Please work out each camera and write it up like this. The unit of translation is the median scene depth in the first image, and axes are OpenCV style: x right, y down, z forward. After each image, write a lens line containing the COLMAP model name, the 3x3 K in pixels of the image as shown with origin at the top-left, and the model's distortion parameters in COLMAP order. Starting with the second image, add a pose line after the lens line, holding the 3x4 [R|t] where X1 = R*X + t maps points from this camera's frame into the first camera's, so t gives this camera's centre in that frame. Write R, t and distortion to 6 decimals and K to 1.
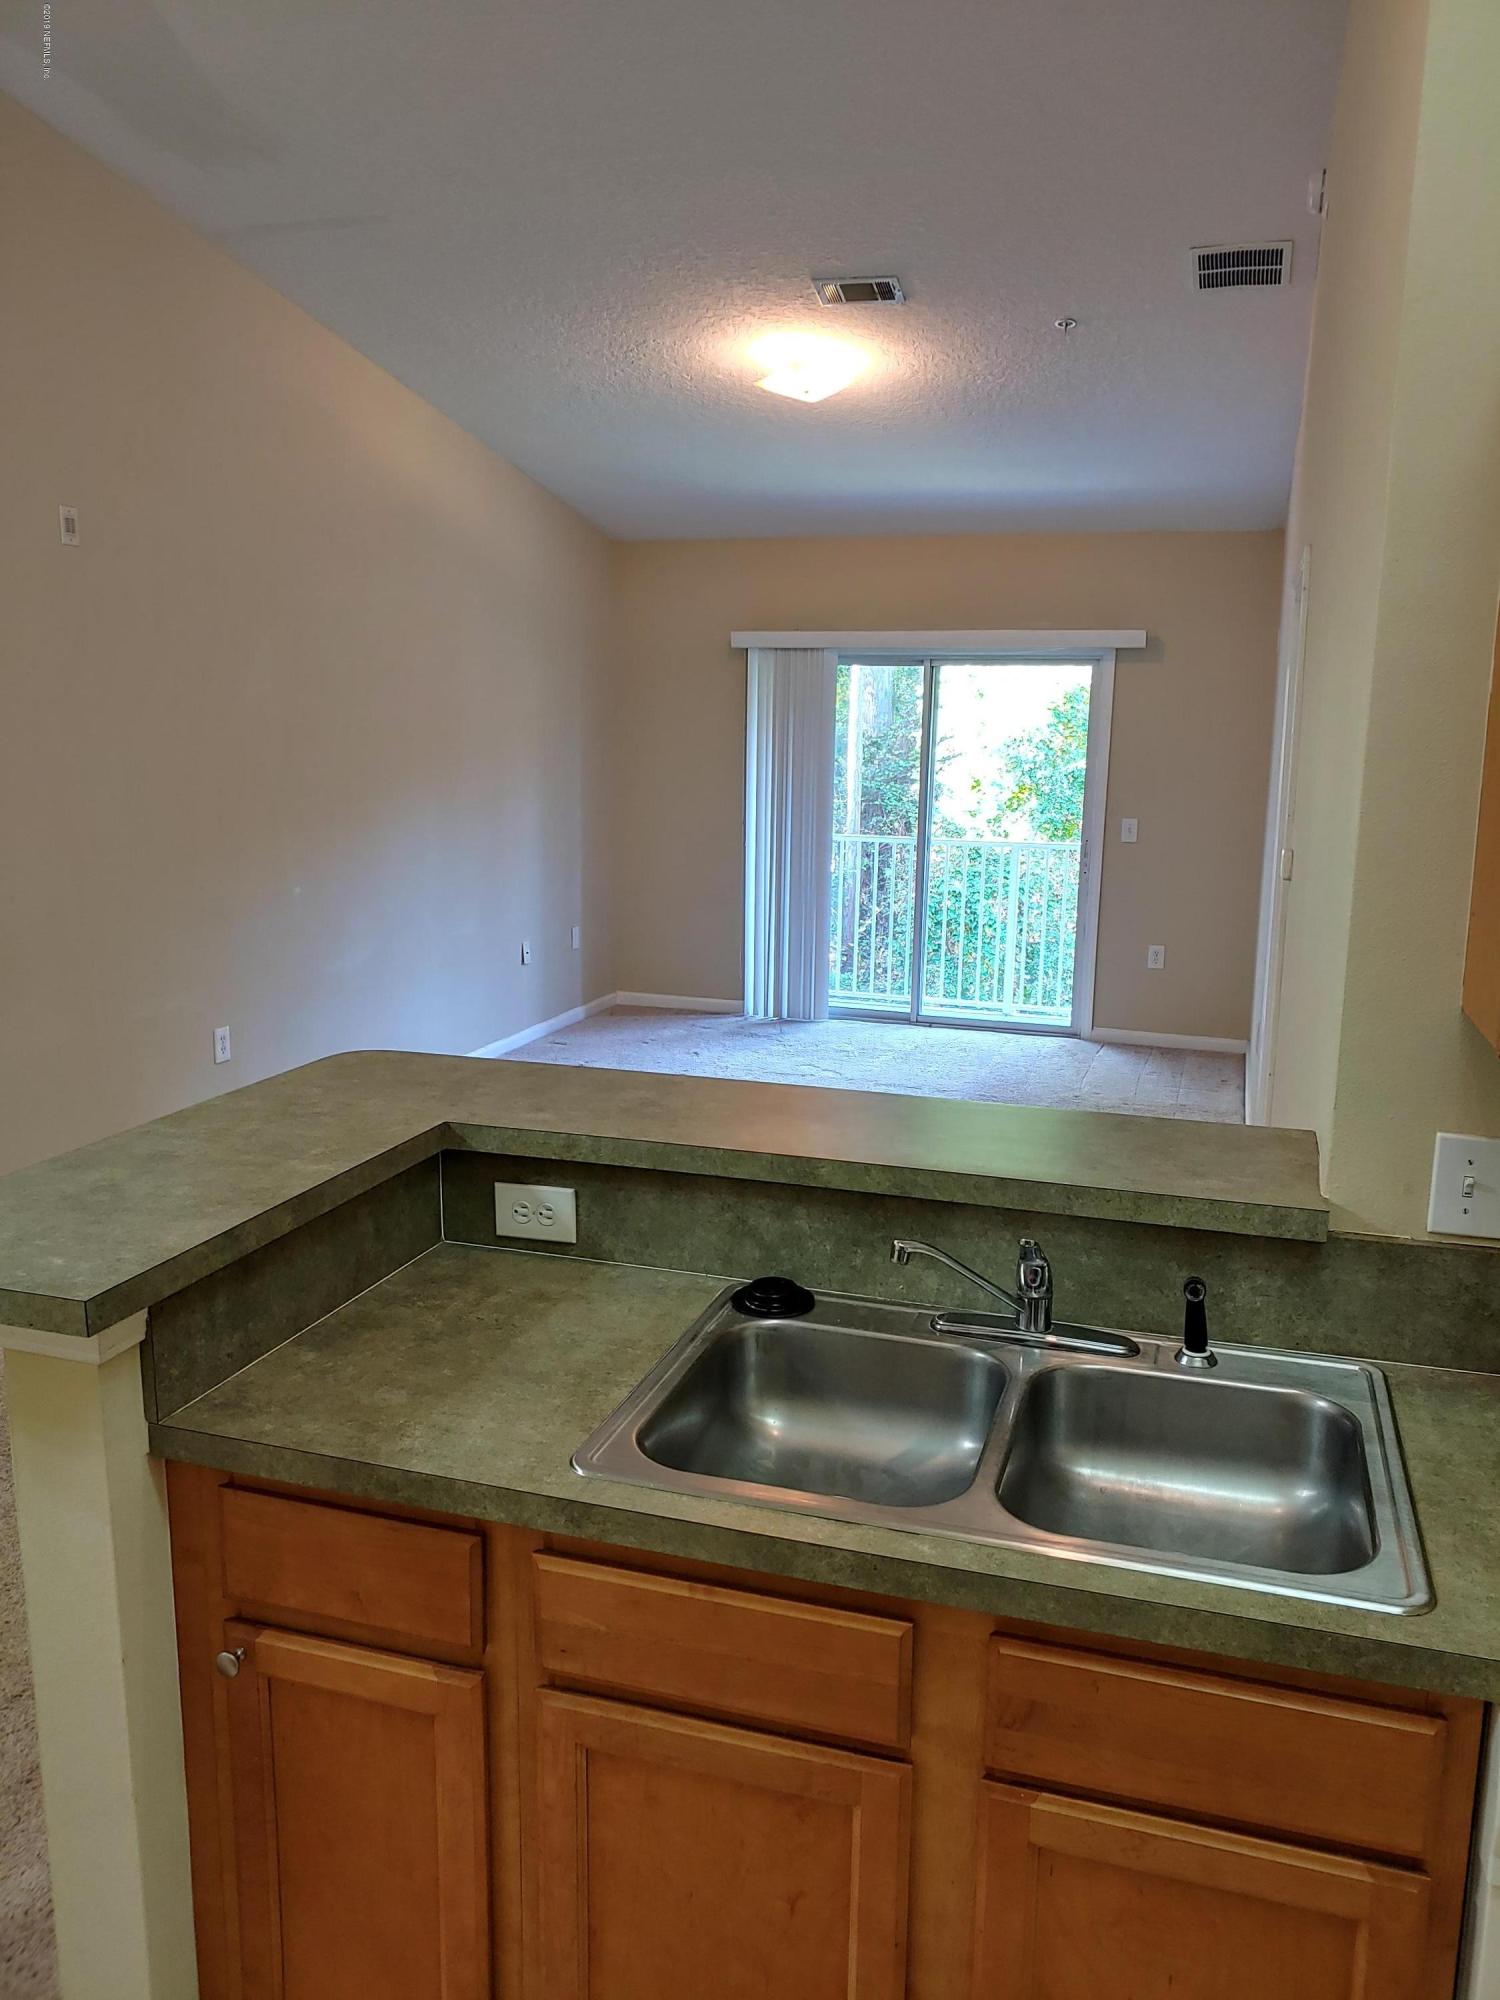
lens RADIAL K [[1525.5, 0, 751.4], [0, 1525.5, 1000.1], [0, 0, 1]] dist [-0.010175, -0.022750]
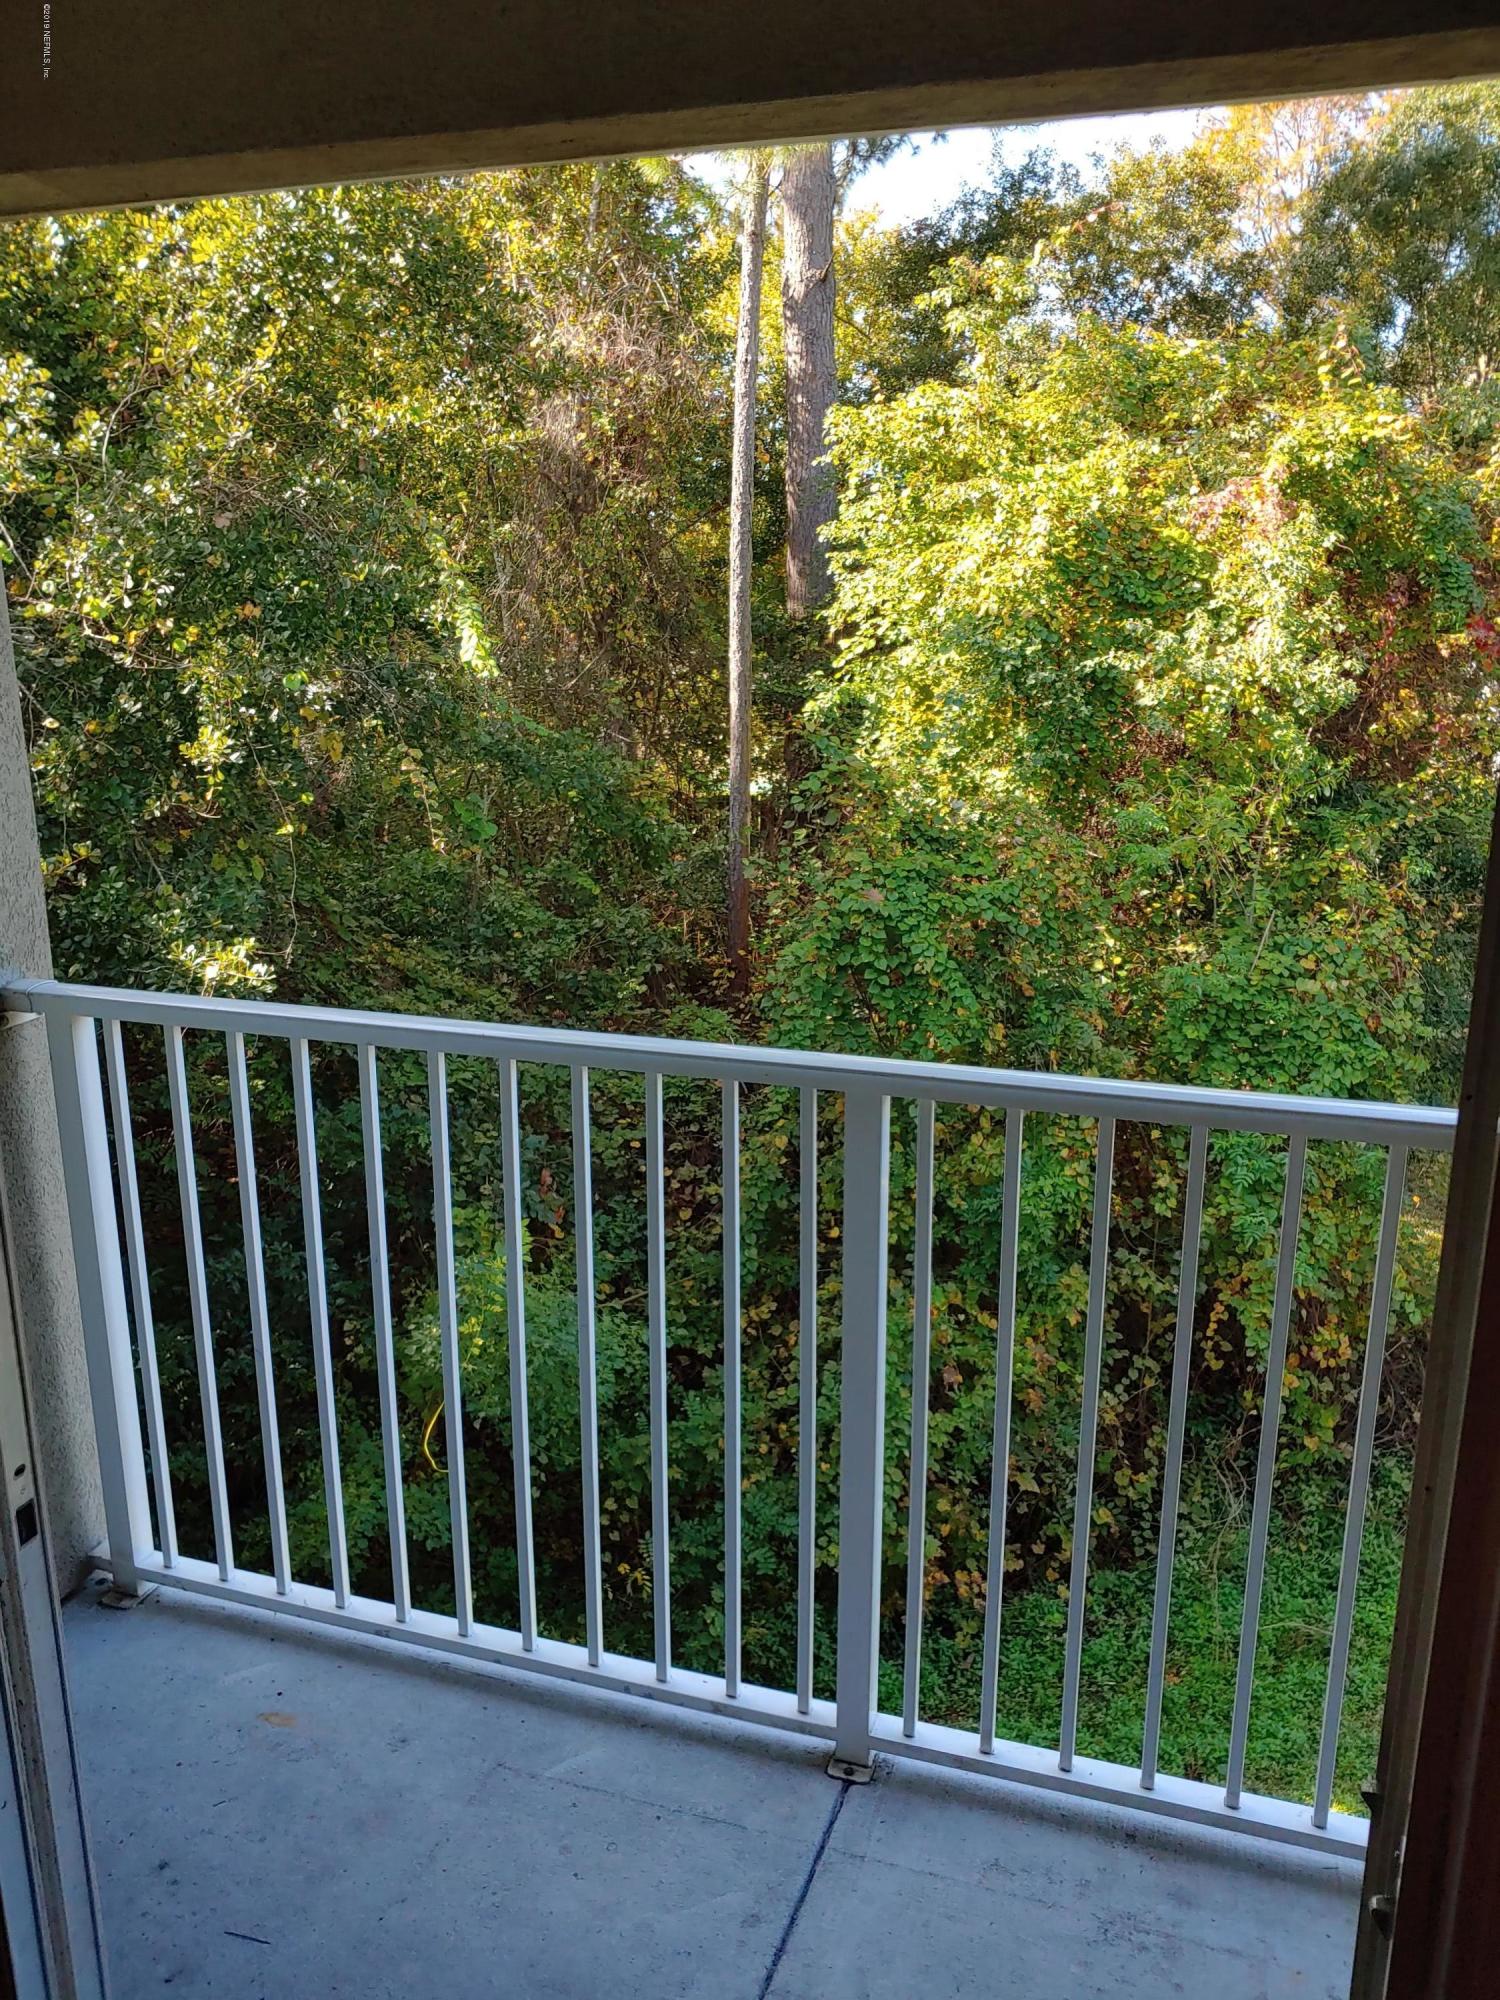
lens RADIAL K [[1525.5, 0, 747.6], [0, 1525.5, 998.5], [0, 0, 1]] dist [-0.010175, -0.022750]
pose [[0.999717, -0.022261, -0.008443, 0.087971], [0.022816, 0.997098, 0.072626, -0.074993], [0.006802, -0.072798, 0.997323, 0.440100]]
